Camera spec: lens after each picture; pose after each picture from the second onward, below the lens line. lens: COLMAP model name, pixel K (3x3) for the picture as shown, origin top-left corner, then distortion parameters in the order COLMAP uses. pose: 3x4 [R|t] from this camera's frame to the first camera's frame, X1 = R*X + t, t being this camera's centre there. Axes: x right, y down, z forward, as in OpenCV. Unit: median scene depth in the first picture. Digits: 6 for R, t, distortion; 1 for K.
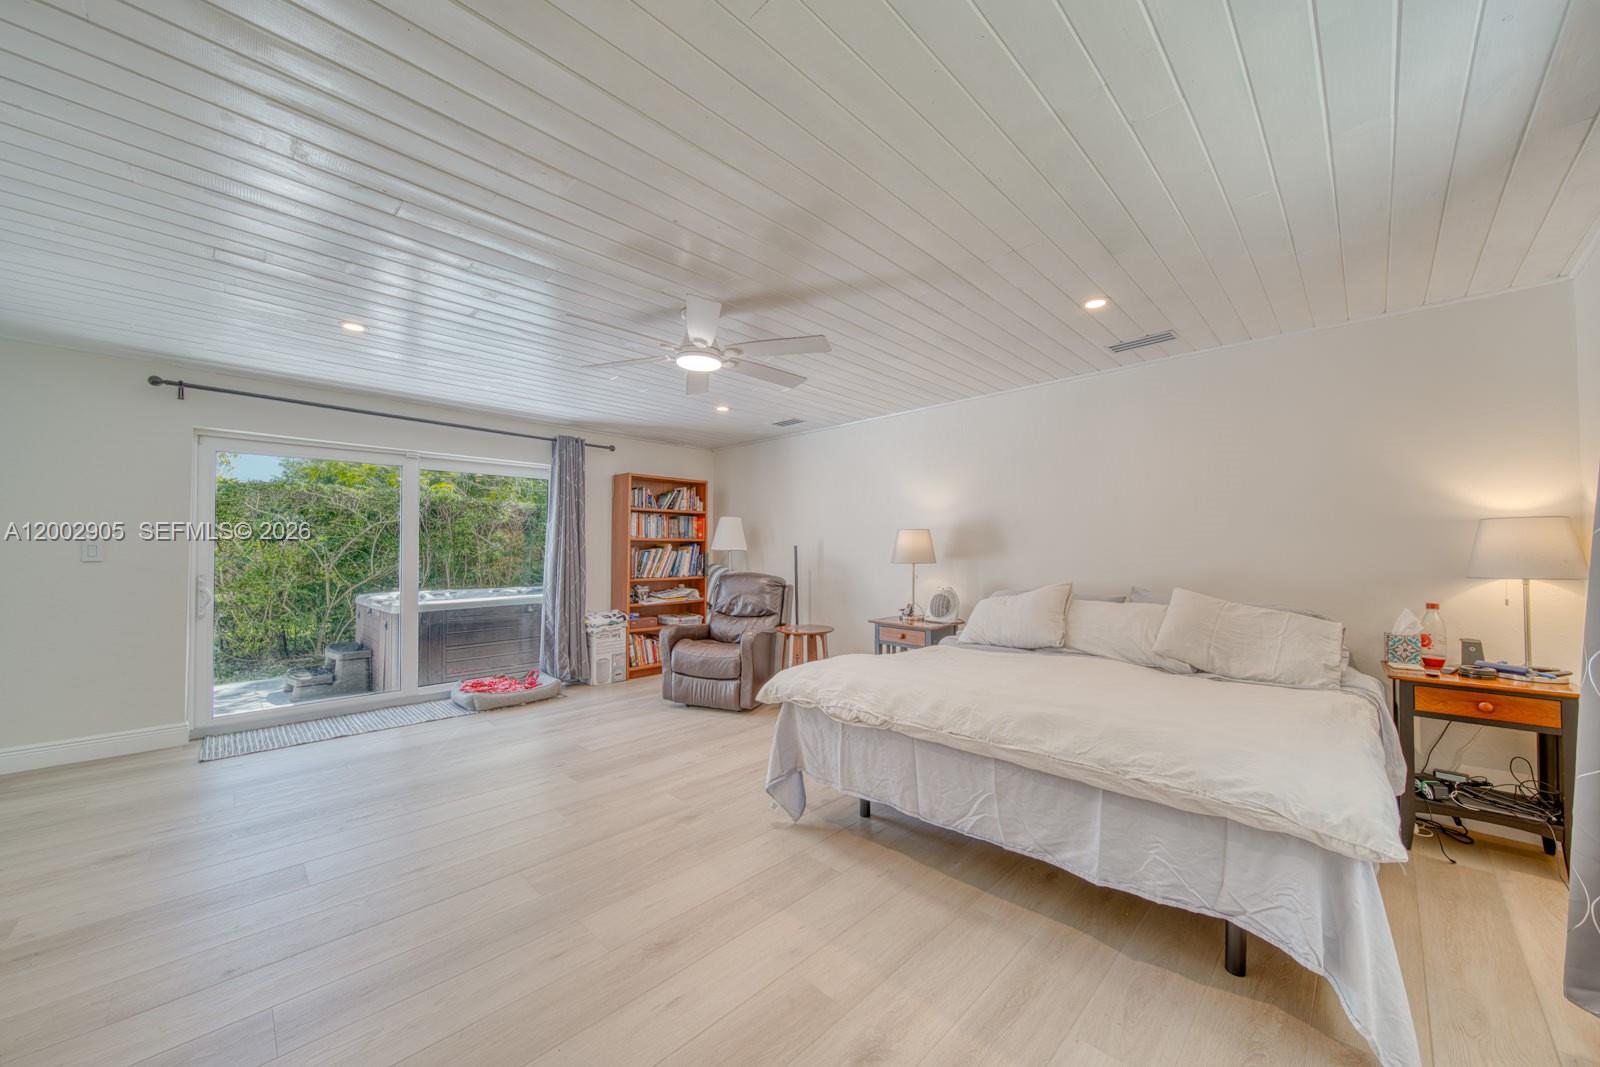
lens RADIAL K [[581.2, 0, 777.7], [0, 581.2, 537.4], [0, 0, 1]] dist [0.000206, -0.000090]
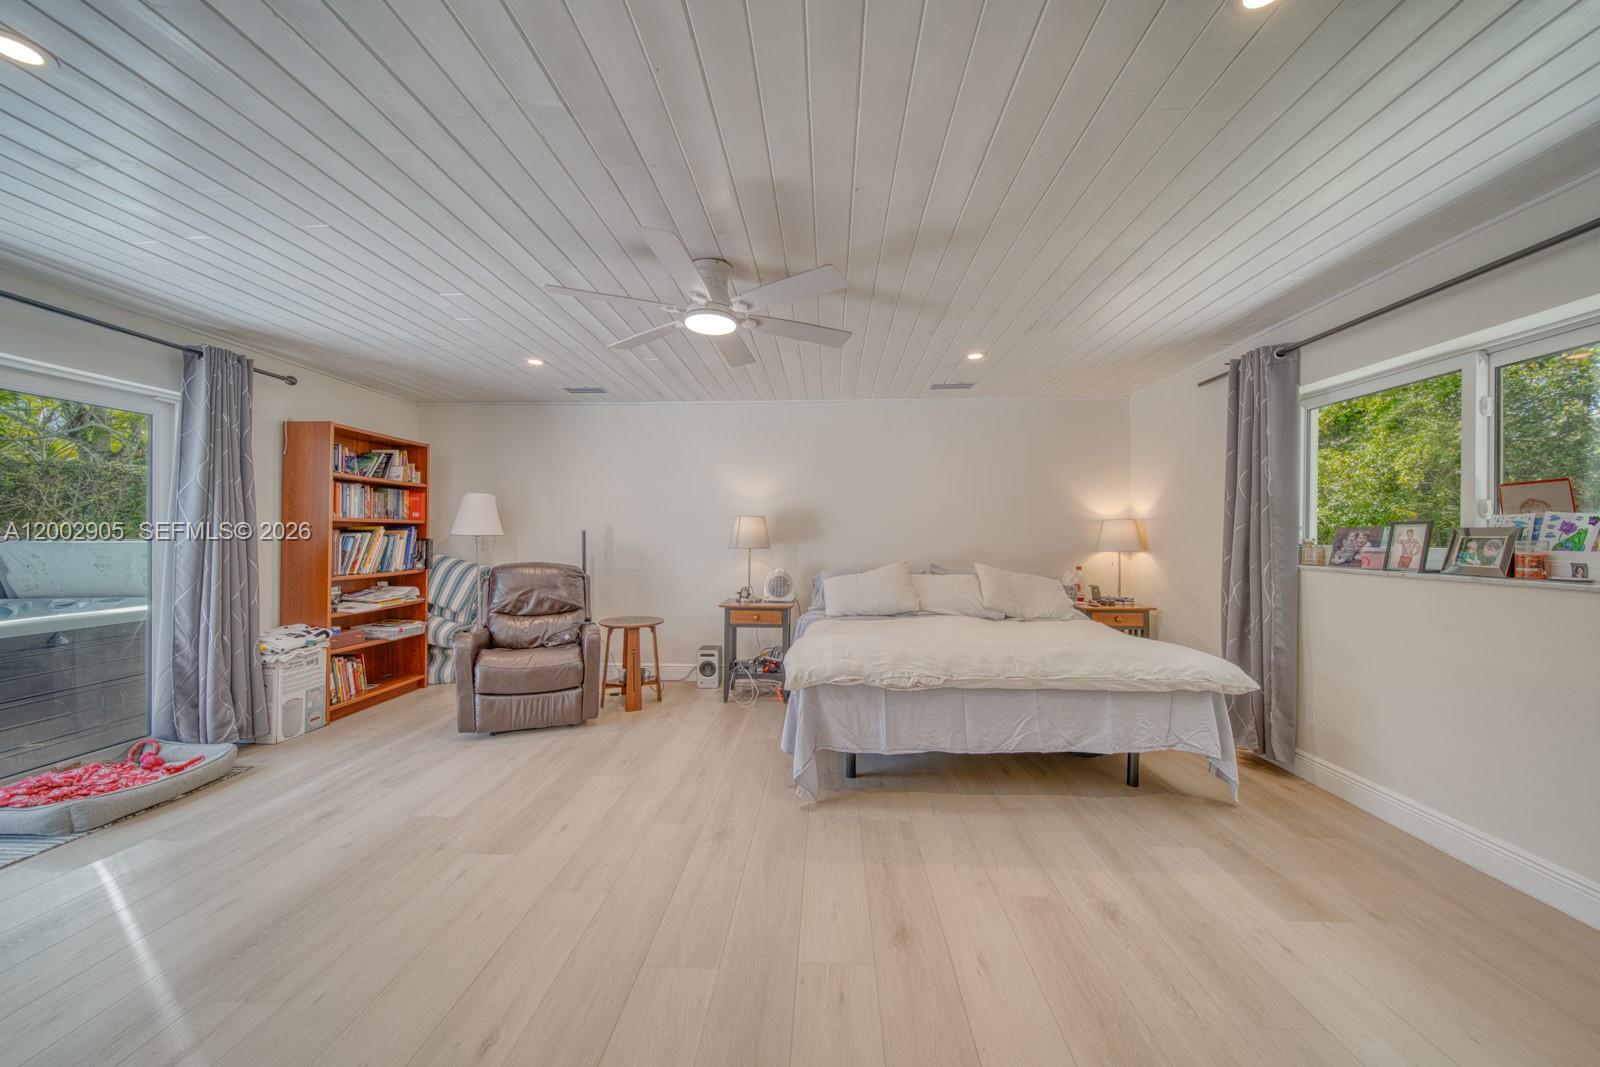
lens RADIAL K [[575.4, 0, 800.0], [0, 575.4, 533.5], [0, 0, 1]] dist [0.000780, -0.000154]
pose [[0.734378, 0.004323, 0.678727, -0.323894], [-0.017081, 0.999781, 0.012115, 0.002583], [-0.678526, -0.020490, 0.734290, 0.133176]]
